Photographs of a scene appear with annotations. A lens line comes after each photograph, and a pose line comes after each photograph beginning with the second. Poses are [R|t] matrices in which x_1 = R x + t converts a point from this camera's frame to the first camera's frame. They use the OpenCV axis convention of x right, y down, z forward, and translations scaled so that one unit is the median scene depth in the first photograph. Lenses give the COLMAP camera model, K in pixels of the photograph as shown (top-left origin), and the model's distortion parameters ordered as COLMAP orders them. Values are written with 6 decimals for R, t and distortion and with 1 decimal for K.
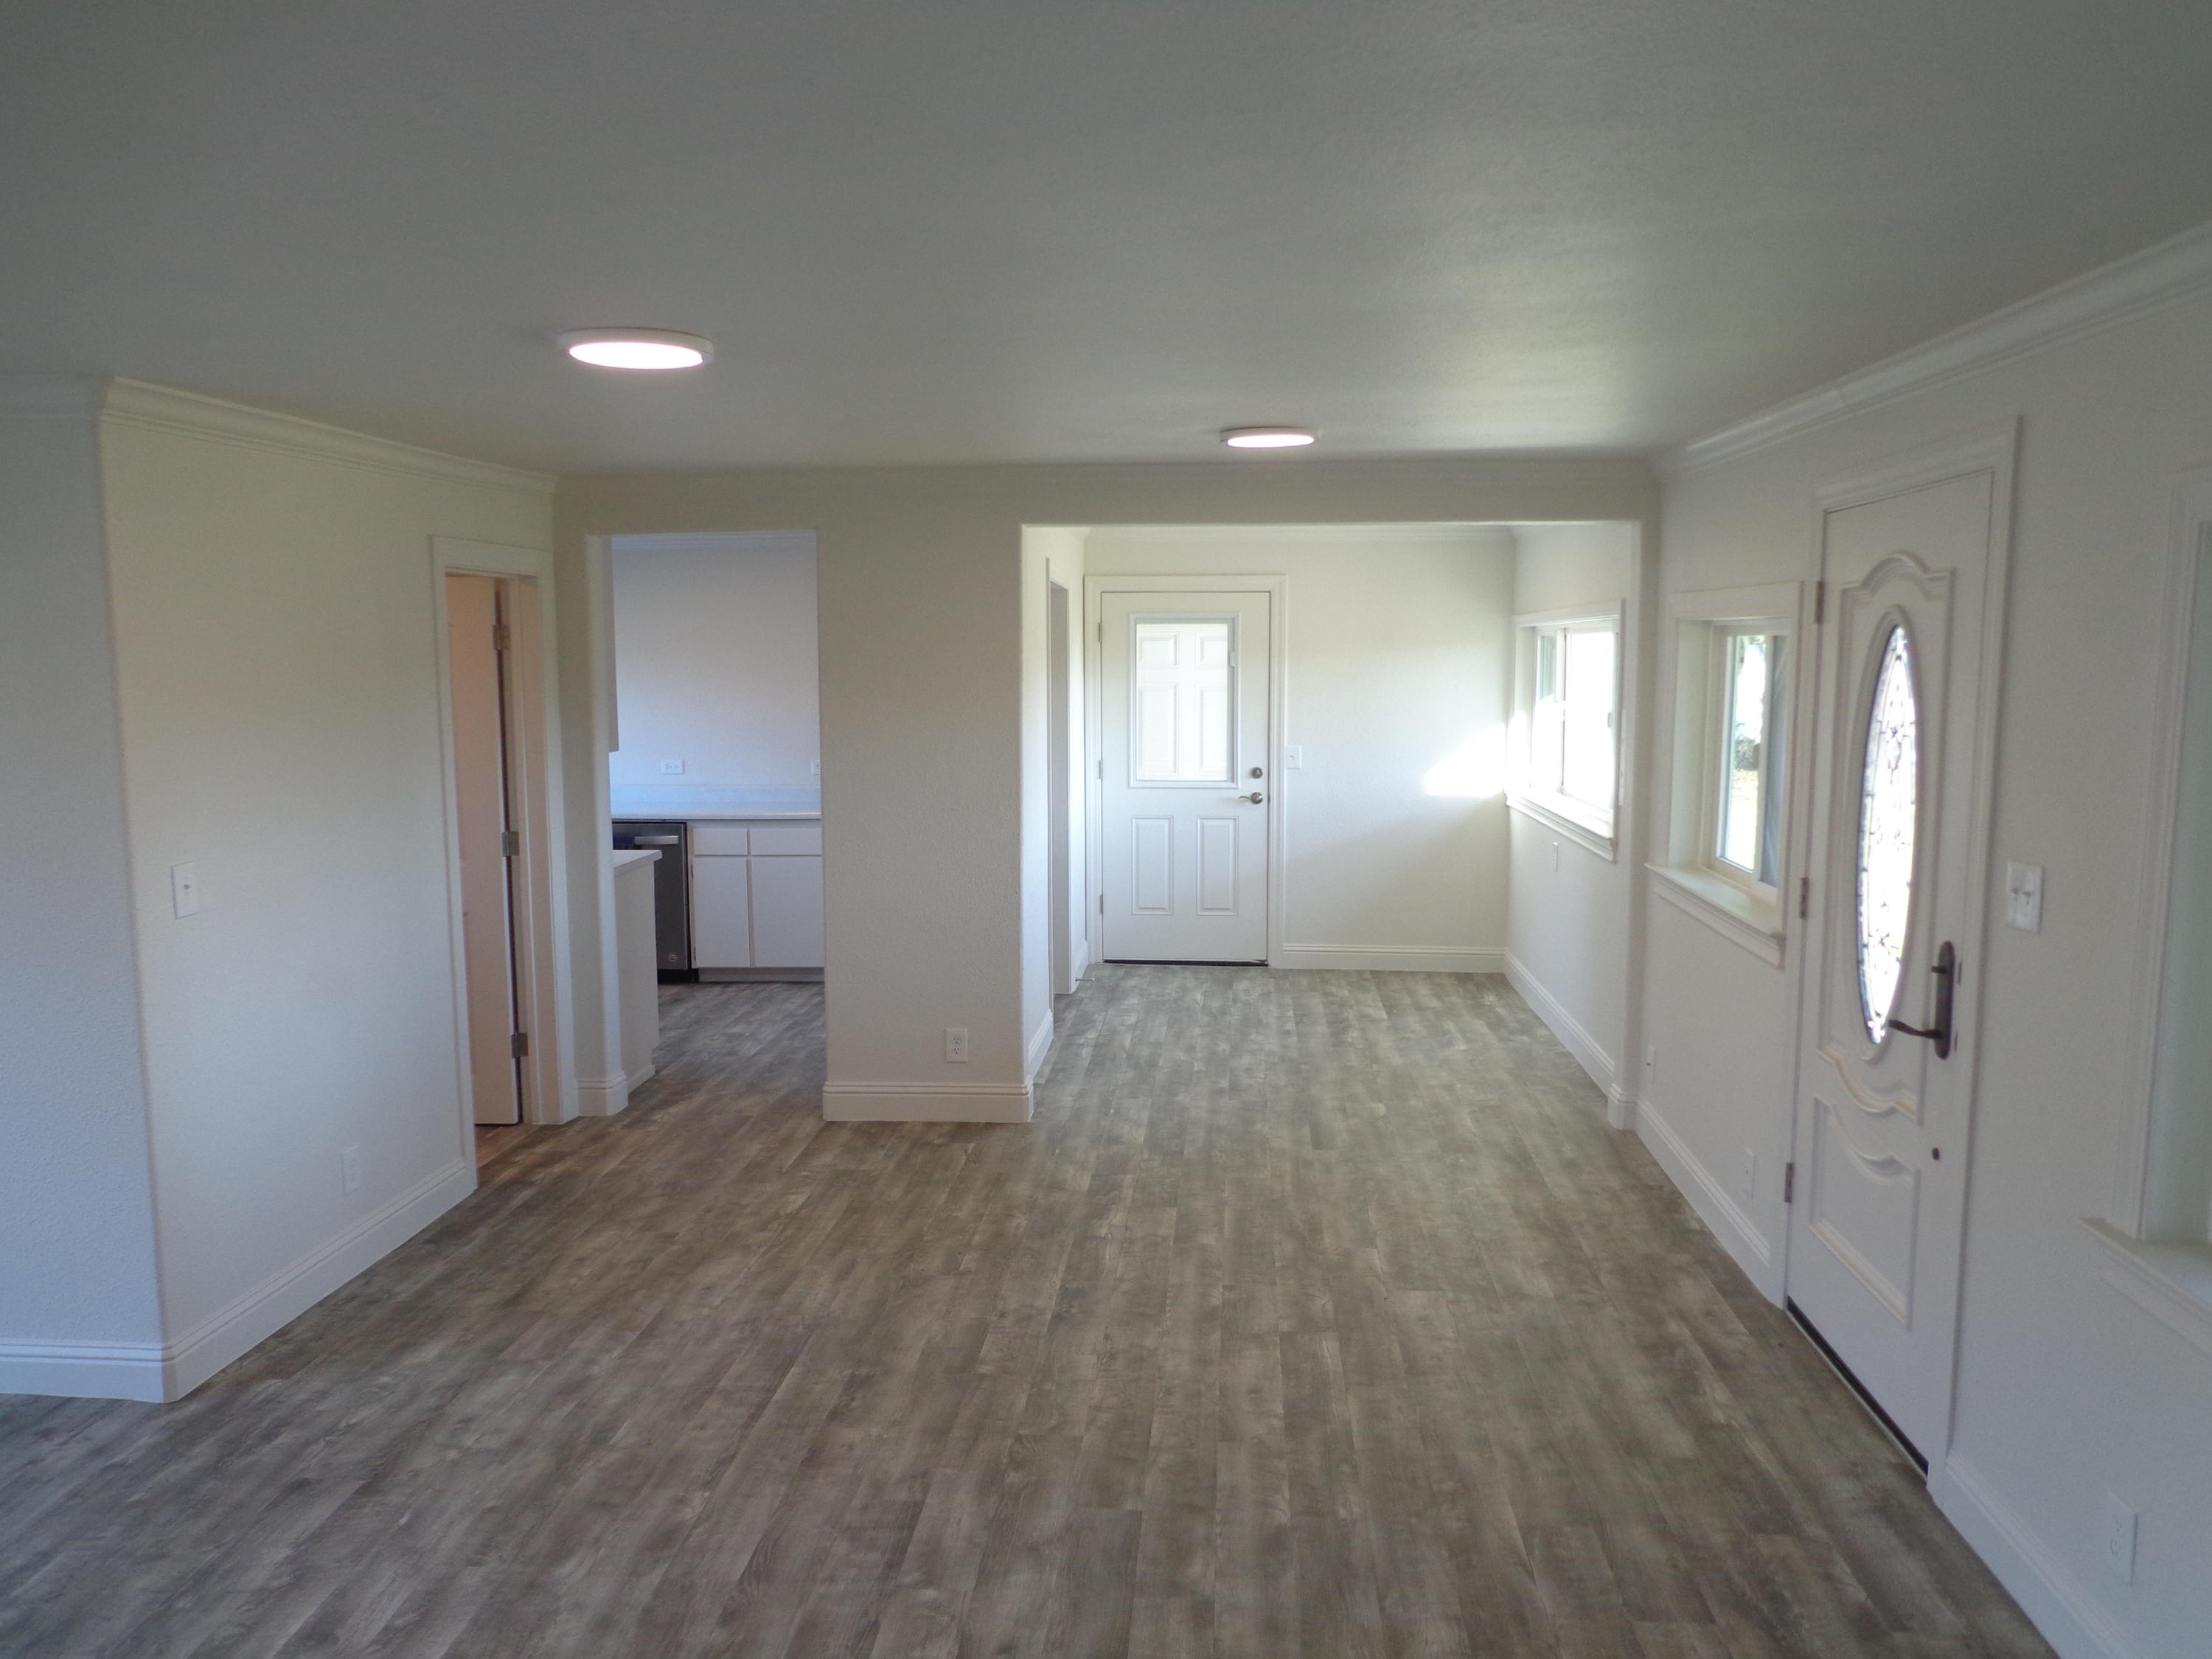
lens RADIAL K [[1629.5, 0, 1104.4], [0, 1629.5, 822.9], [0, 0, 1]] dist [-0.006194, 0.008616]
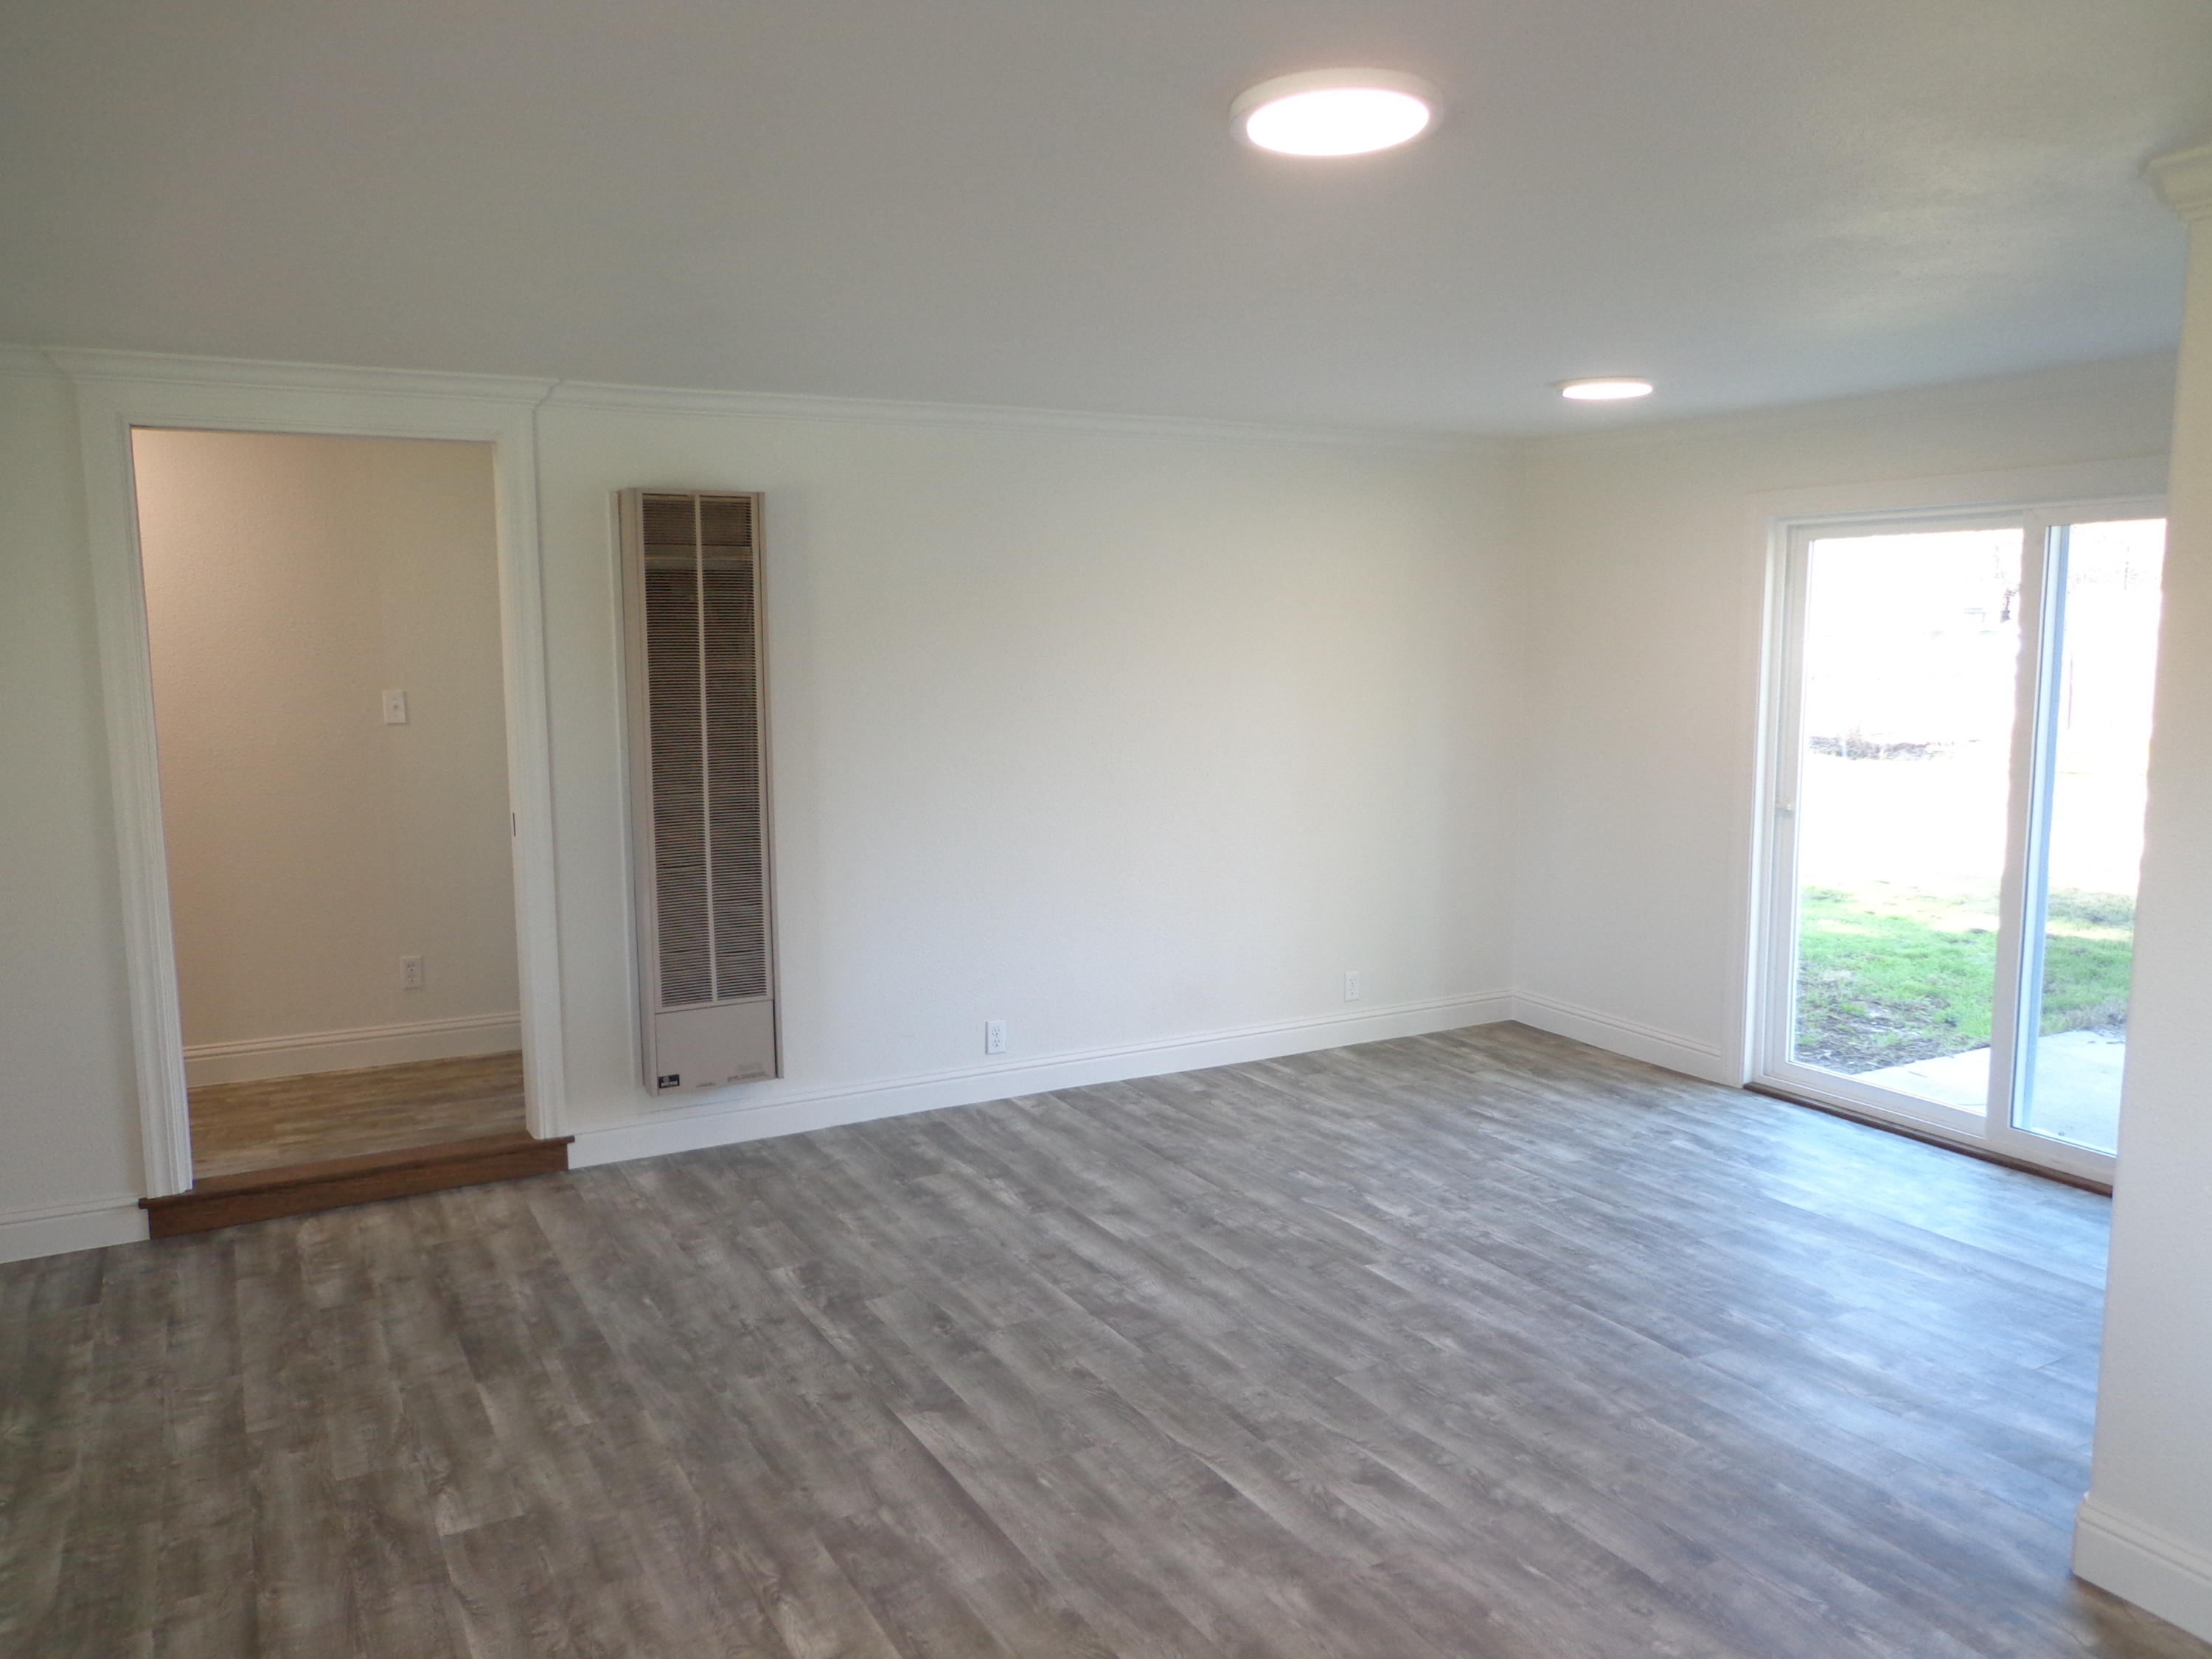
lens RADIAL K [[1629.5, 0, 1103.3], [0, 1629.5, 816.5], [0, 0, 1]] dist [-0.006194, 0.008616]
pose [[-0.833666, 0.073139, -0.547404, 0.162427], [-0.049158, 0.977430, 0.205460, -0.101964], [0.550077, 0.198194, -0.811255, 1.230207]]
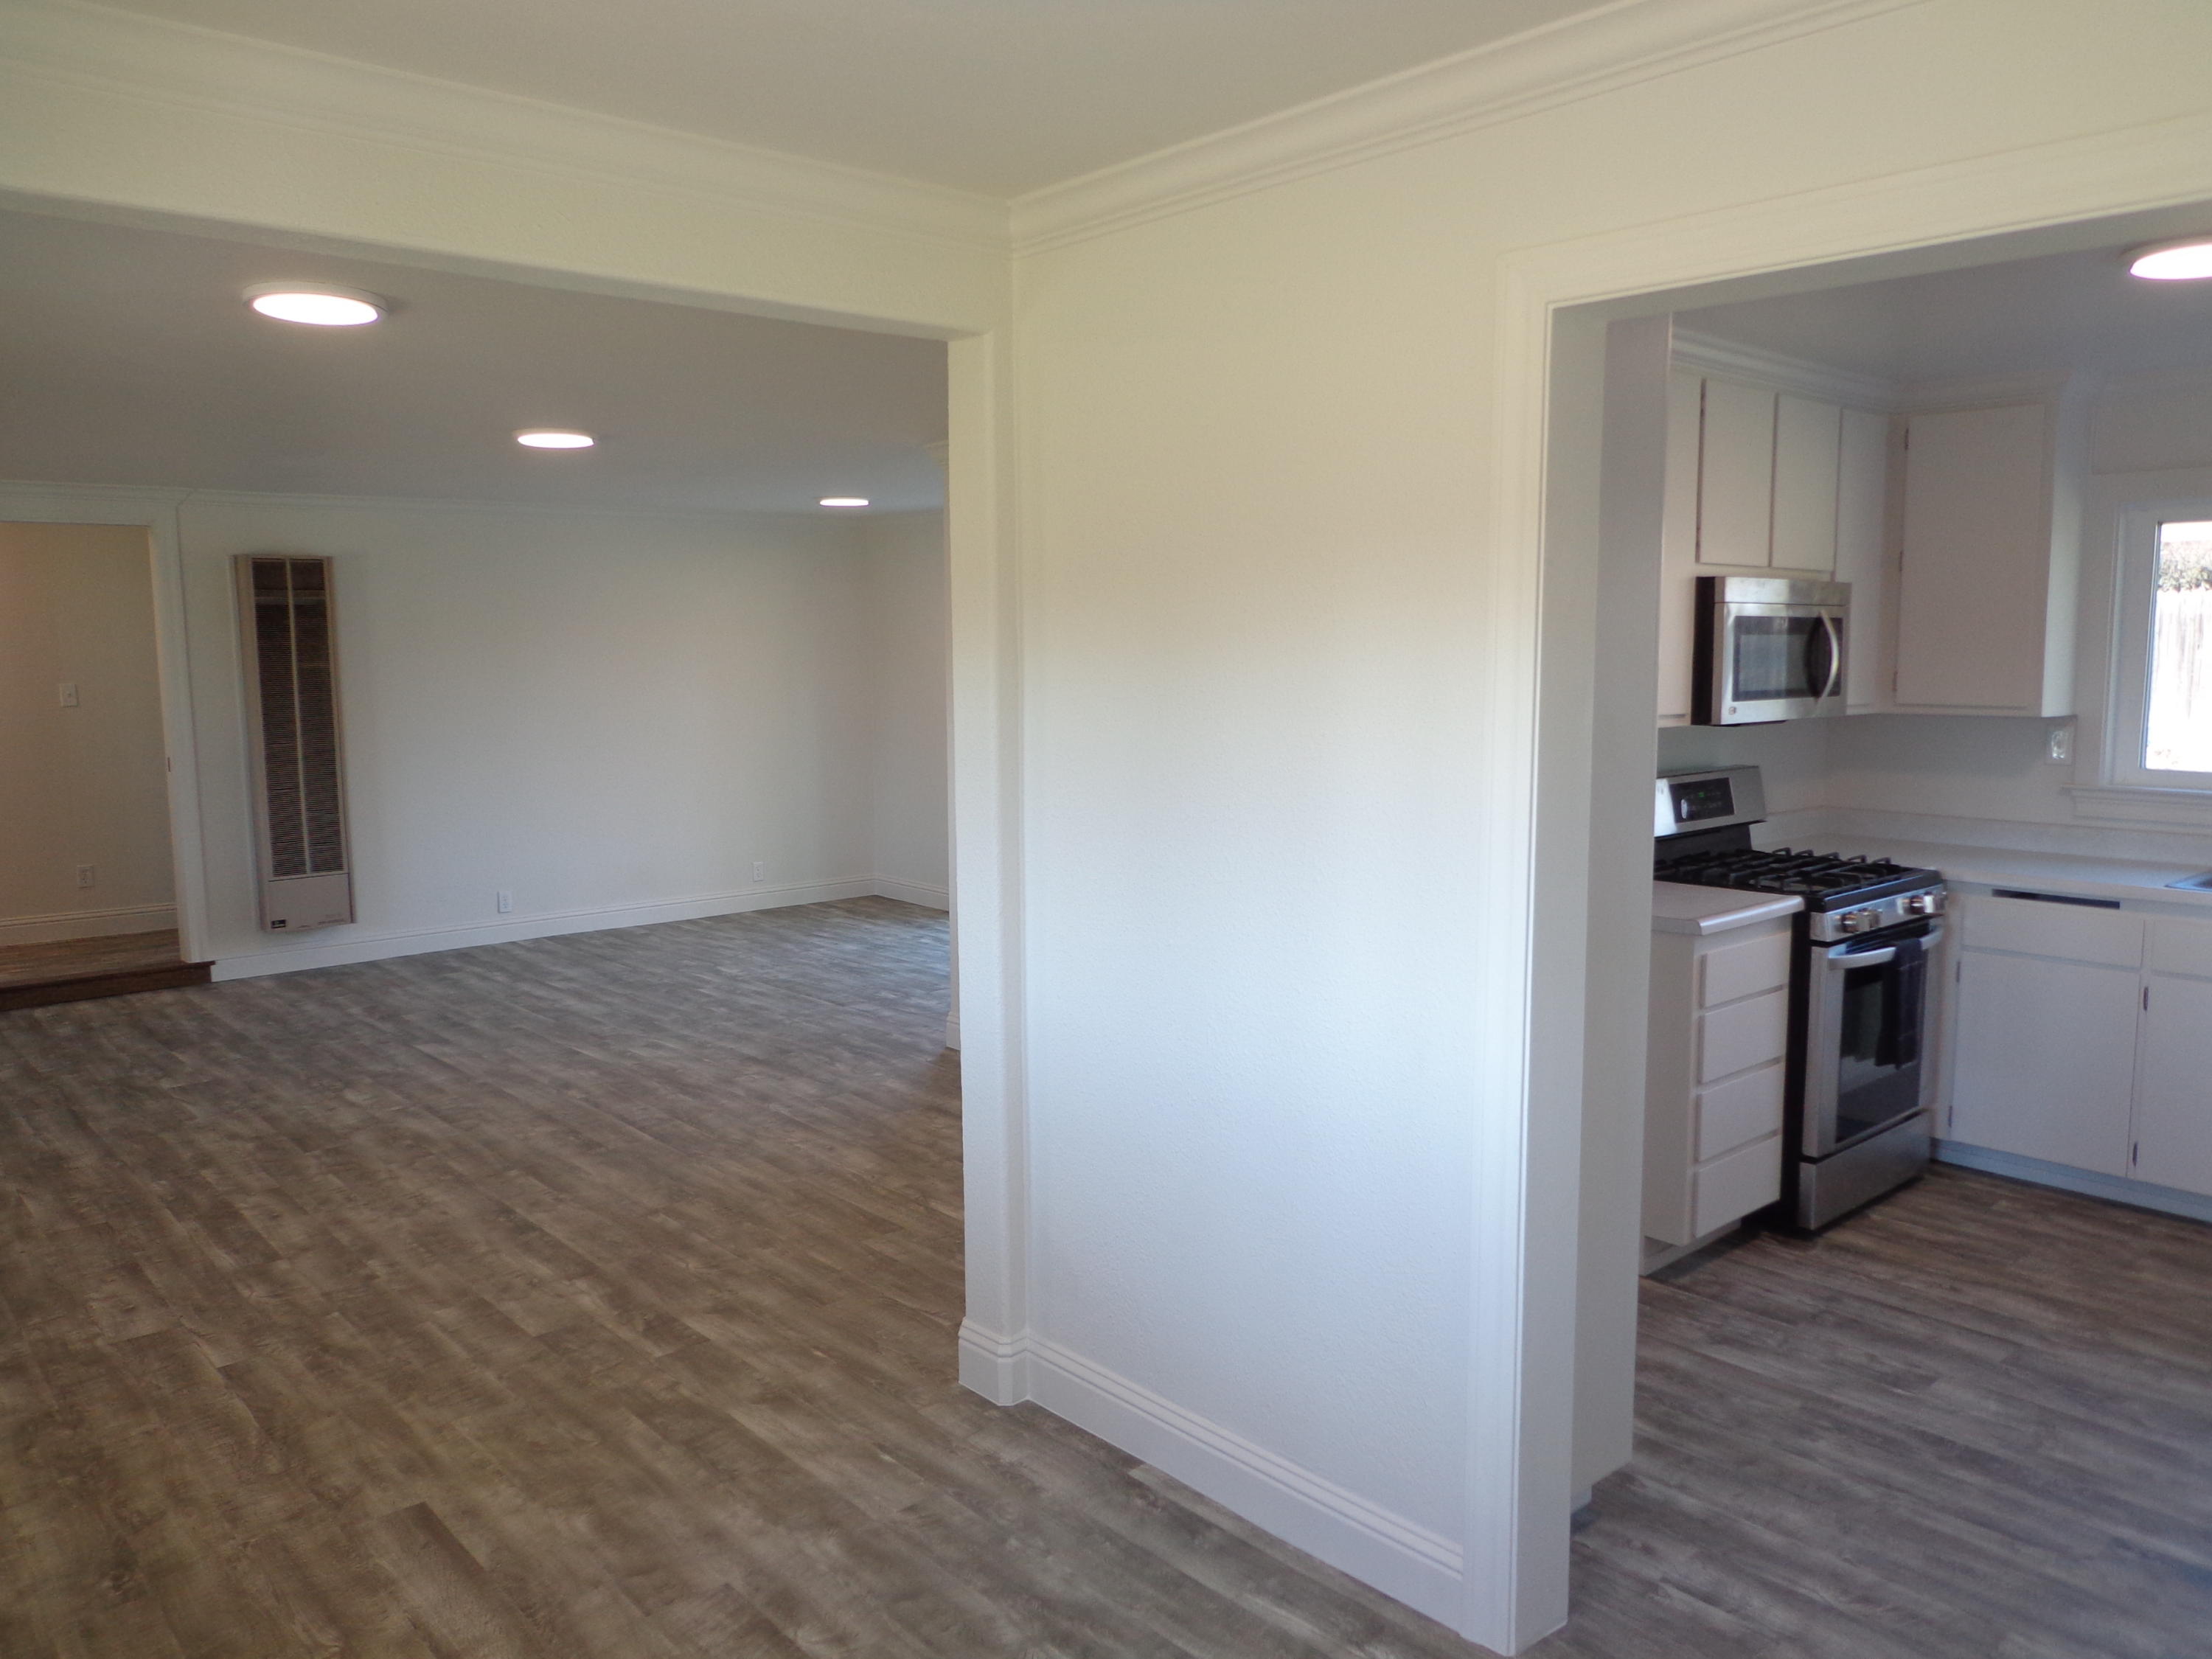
lens RADIAL K [[1629.5, 0, 1106.1], [0, 1629.5, 821.7], [0, 0, 1]] dist [-0.006194, 0.008616]
pose [[-0.694413, 0.091721, -0.713707, 0.479068], [-0.064159, 0.980001, 0.188367, -0.193763], [0.716711, 0.176595, -0.674640, 2.122290]]
